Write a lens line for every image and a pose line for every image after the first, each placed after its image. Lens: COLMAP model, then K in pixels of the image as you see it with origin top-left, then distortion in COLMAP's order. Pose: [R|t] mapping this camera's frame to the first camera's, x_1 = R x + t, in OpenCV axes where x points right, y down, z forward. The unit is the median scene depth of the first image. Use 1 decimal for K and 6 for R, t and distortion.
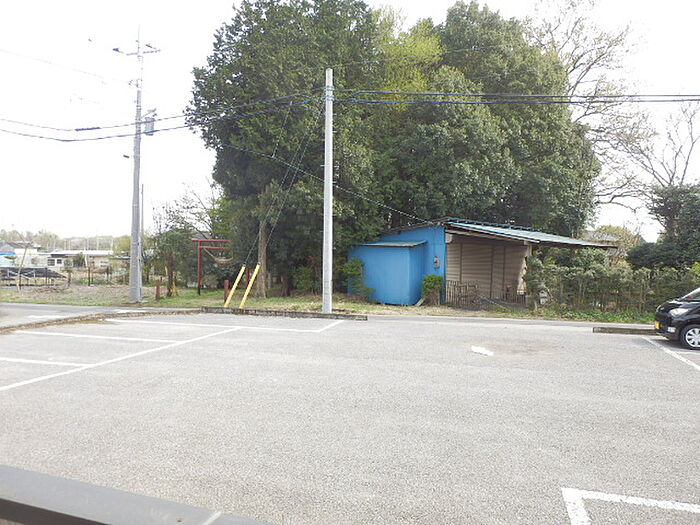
lens RADIAL K [[487.2, 0, 344.9], [0, 487.2, 258.3], [0, 0, 1]] dist [-0.012470, 0.009004]
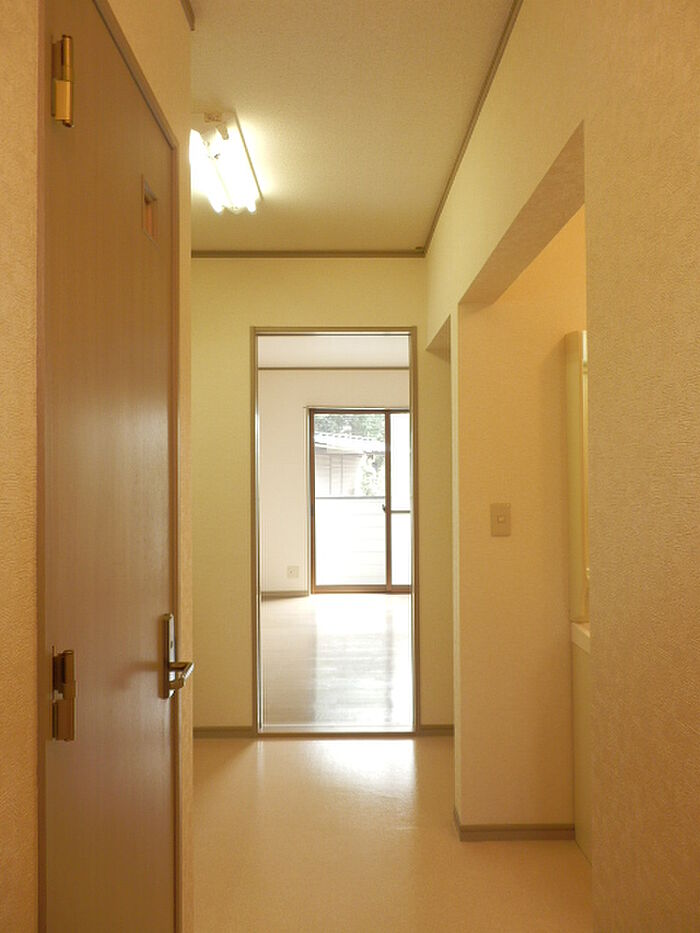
lens RADIAL K [[649.4, 0, 353.7], [0, 649.4, 463.8], [0, 0, 1]] dist [-0.012470, 0.009004]
pose [[0.942227, -0.017325, 0.334527, -0.127308], [0.022286, 0.999691, -0.010997, 0.009991], [-0.334233, 0.017817, 0.942322, -0.358321]]
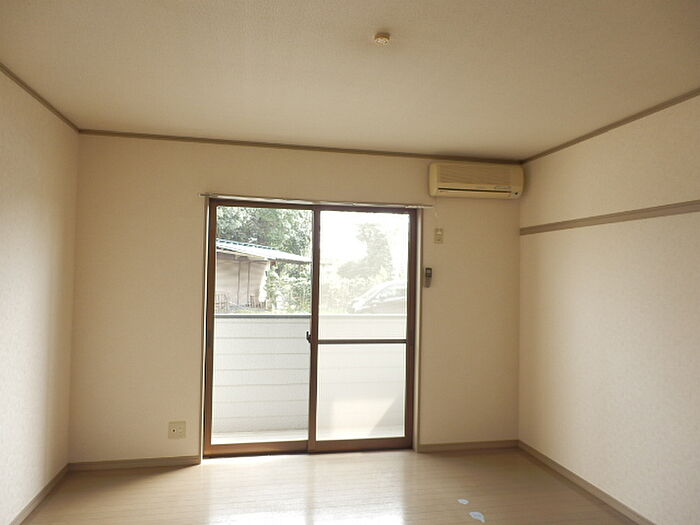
lens RADIAL K [[487.2, 0, 349.3], [0, 487.2, 264.7], [0, 0, 1]] dist [-0.012470, 0.009004]
pose [[0.864424, 0.011152, 0.502639, -0.076528], [-0.002324, 0.999832, -0.018187, 0.004682], [-0.502758, 0.014553, 0.864305, -0.201635]]
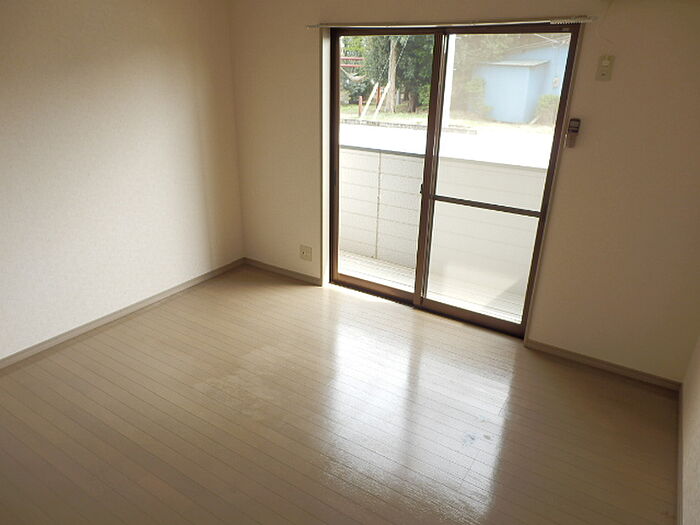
lens RADIAL K [[487.2, 0, 348.6], [0, 487.2, 265.1], [0, 0, 1]] dist [-0.012470, 0.009004]
pose [[0.969205, 0.094602, -0.227360, 0.030626], [-0.004025, 0.929228, 0.369484, -0.010388], [0.246224, -0.357190, 0.900993, -0.198276]]
